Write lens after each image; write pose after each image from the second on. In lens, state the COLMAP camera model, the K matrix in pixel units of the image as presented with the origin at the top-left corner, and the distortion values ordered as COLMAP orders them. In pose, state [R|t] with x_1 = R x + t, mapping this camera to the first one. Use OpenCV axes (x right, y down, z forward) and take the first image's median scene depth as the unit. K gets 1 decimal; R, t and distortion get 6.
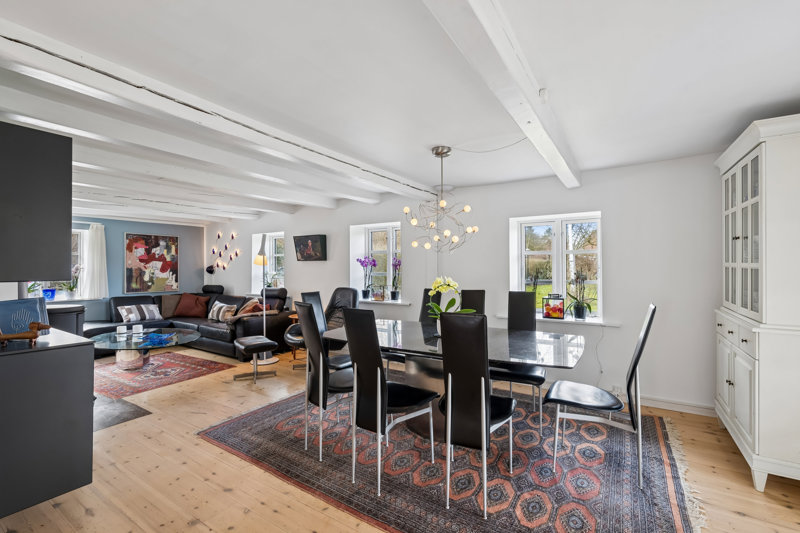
lens RADIAL K [[347.3, 0, 398.9], [0, 347.3, 266.8], [0, 0, 1]] dist [-0.001819, -0.000066]
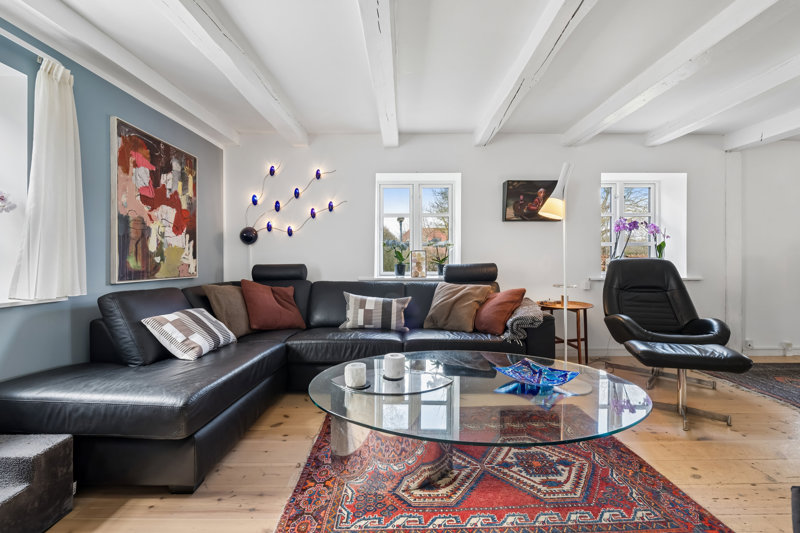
lens RADIAL K [[347.3, 0, 402.7], [0, 347.3, 263.7], [0, 0, 1]] dist [-0.001819, -0.000066]
pose [[0.844444, -0.000871, 0.535644, -0.691569], [-0.003079, 0.999974, 0.006480, 0.050292], [-0.535635, -0.007121, 0.844419, 0.500949]]
